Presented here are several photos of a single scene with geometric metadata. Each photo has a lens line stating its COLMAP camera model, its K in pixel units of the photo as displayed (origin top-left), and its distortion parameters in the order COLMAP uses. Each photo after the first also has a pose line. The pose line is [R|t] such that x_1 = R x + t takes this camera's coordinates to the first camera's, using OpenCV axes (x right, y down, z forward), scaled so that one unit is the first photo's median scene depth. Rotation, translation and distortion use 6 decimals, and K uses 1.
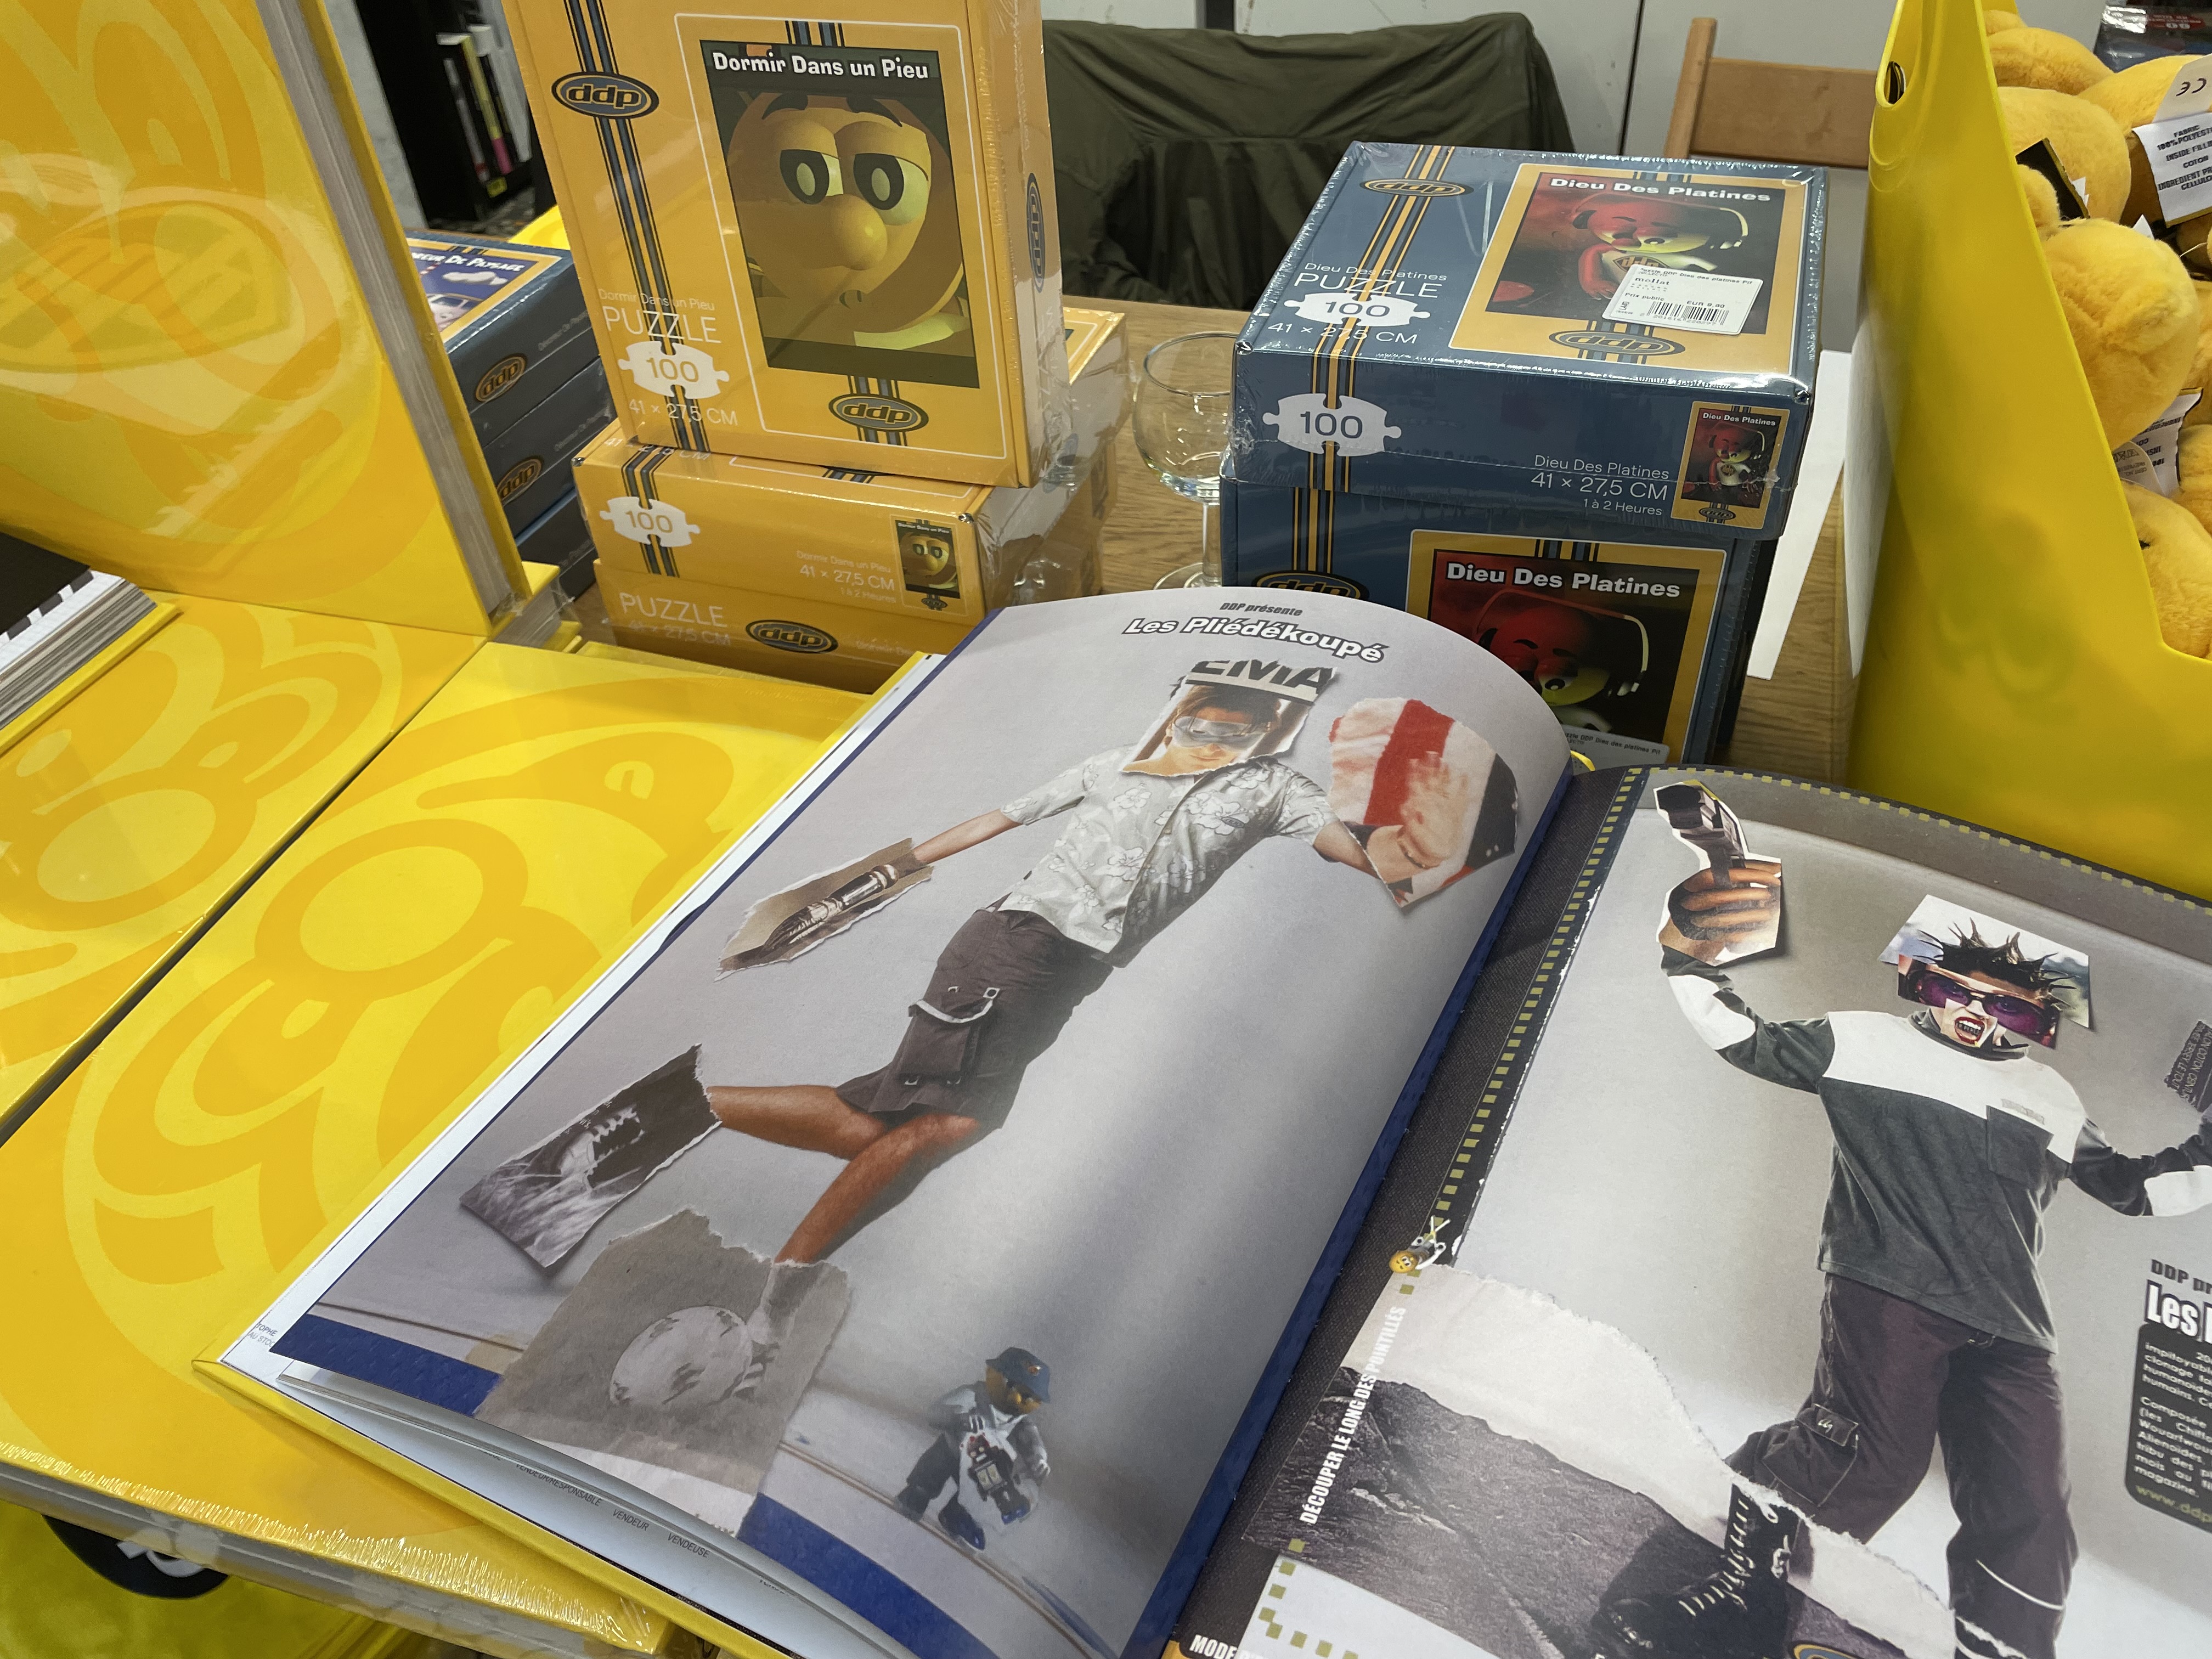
lens RADIAL K [[1670.9, 0, 1109.9], [0, 1670.9, 815.3], [0, 0, 1]] dist [0.111240, -0.154376]
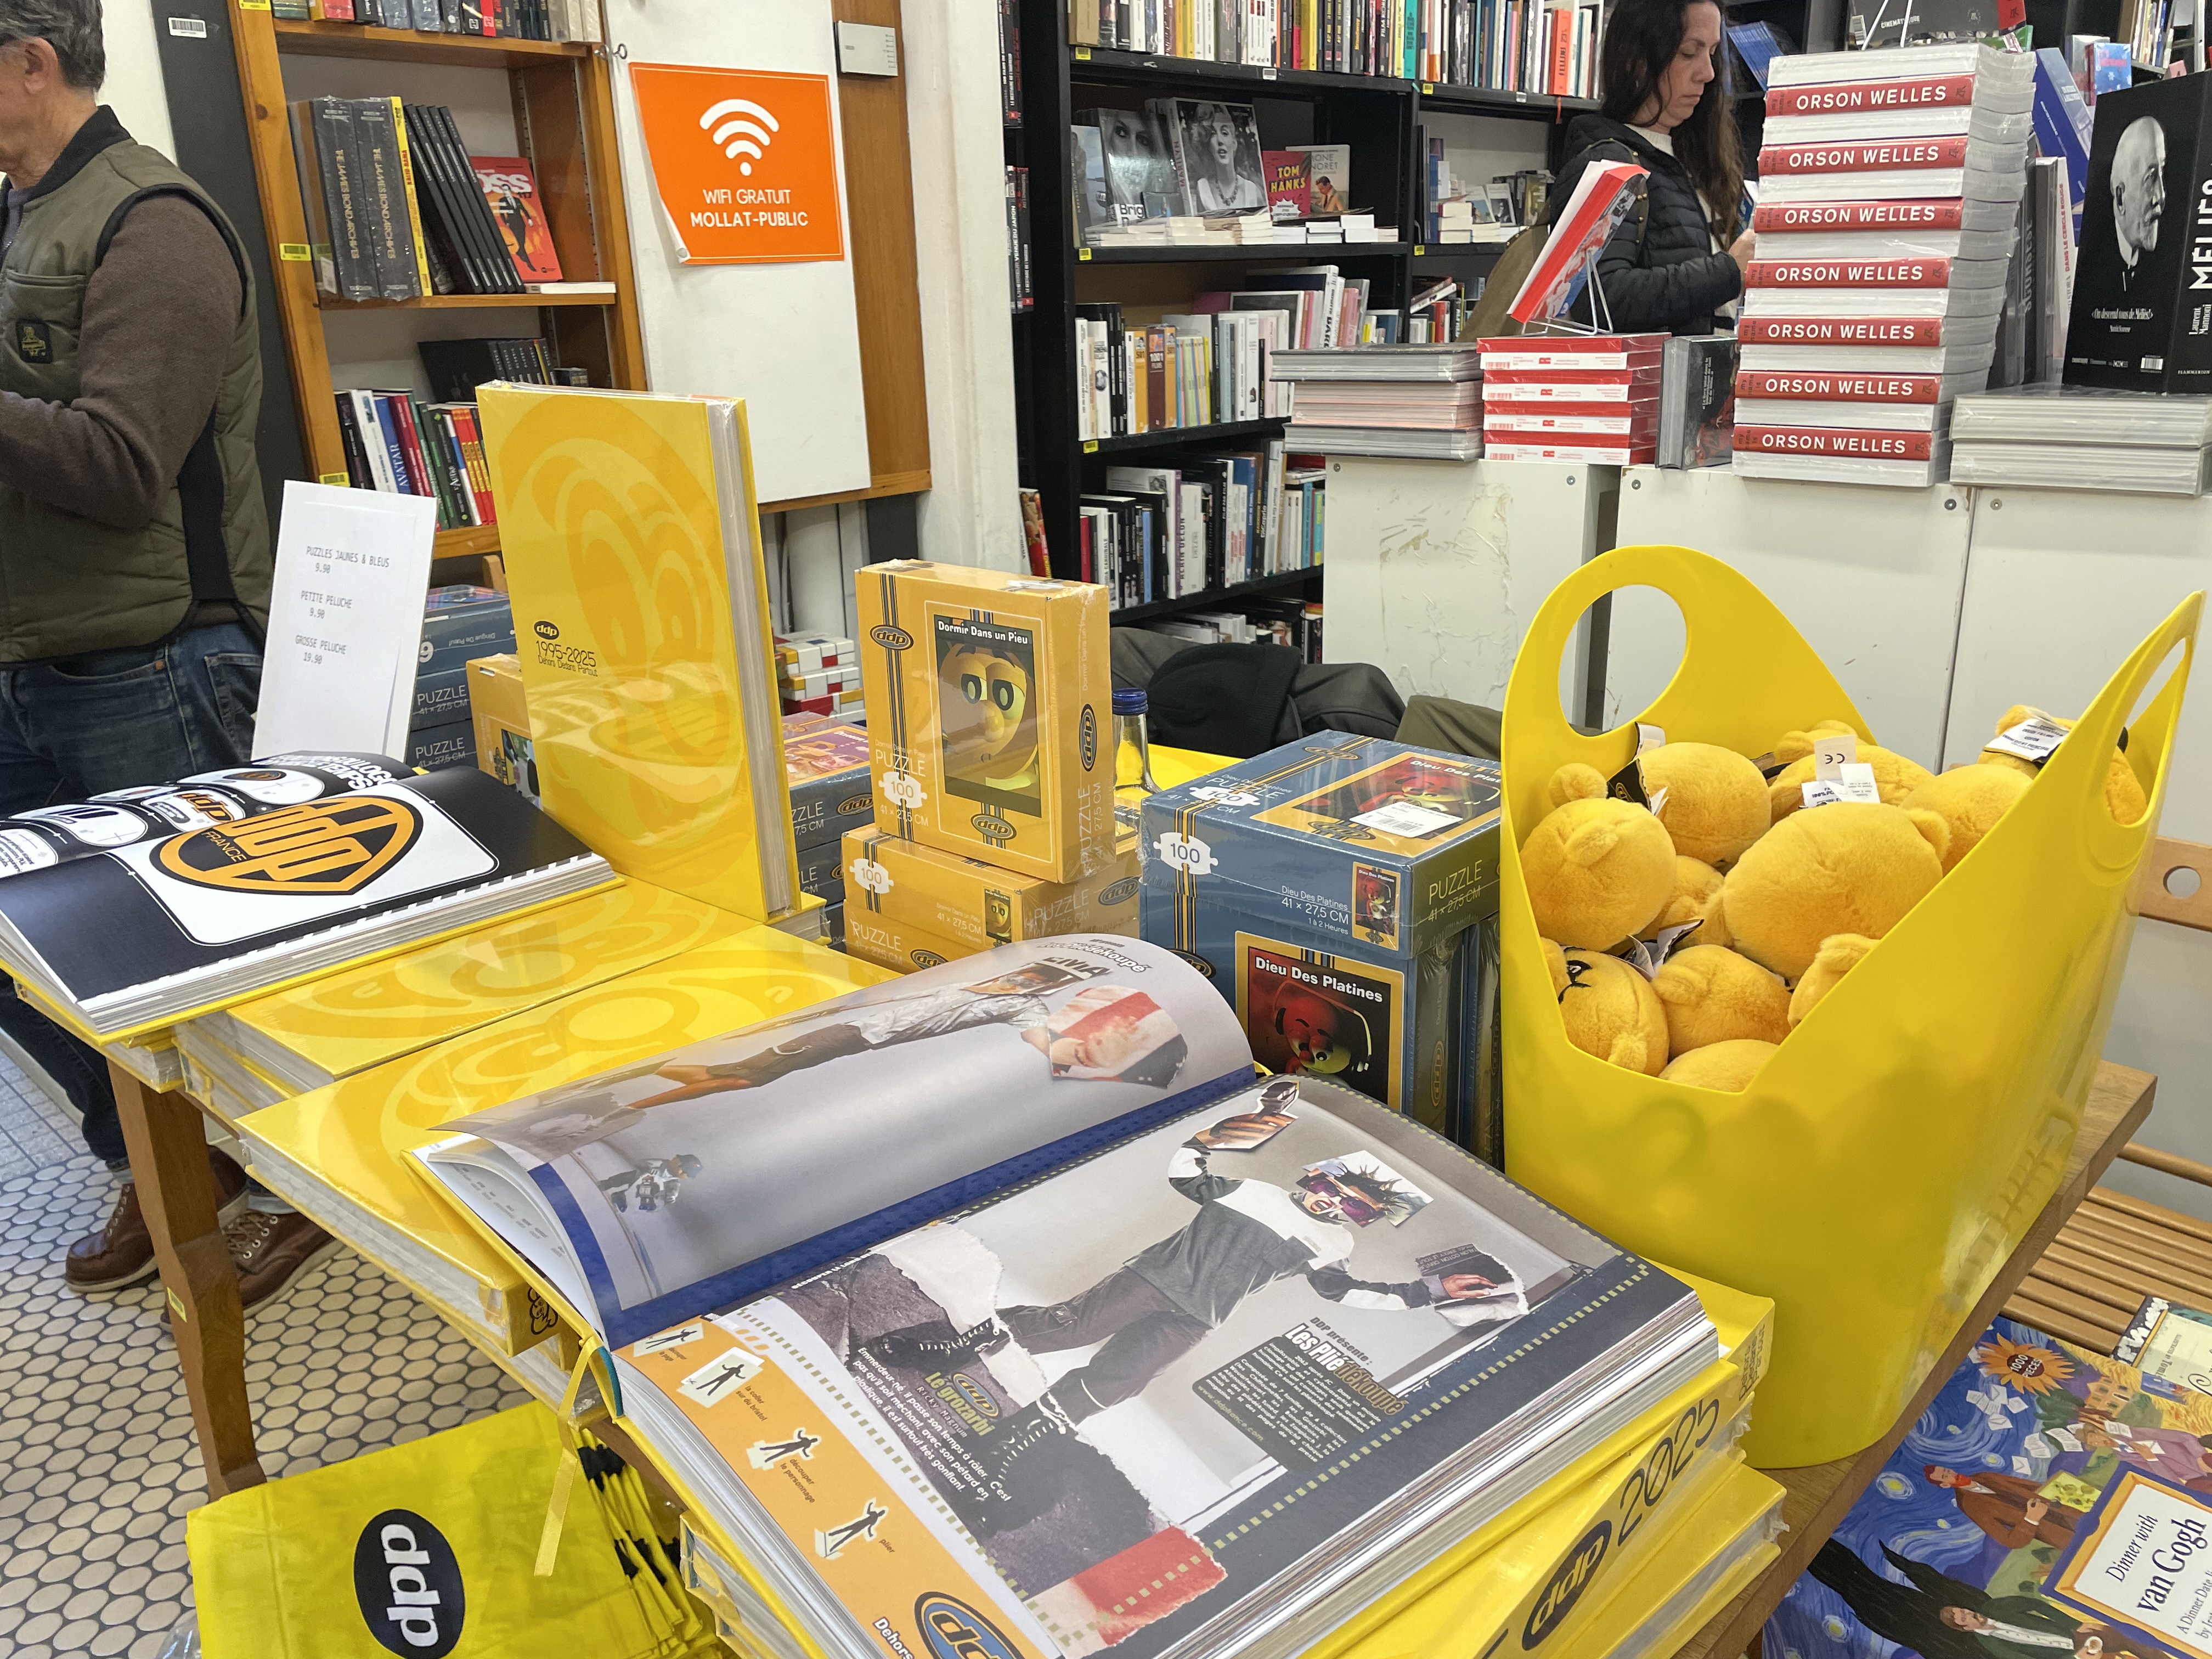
lens RADIAL K [[1670.9, 0, 1109.9], [0, 1670.9, 815.3], [0, 0, 1]] dist [0.111240, -0.154376]
pose [[0.913576, 0.159433, -0.374111, 0.660993], [-0.287517, 0.903817, -0.316938, 0.272404], [0.287597, 0.397110, 0.871545, -0.462404]]
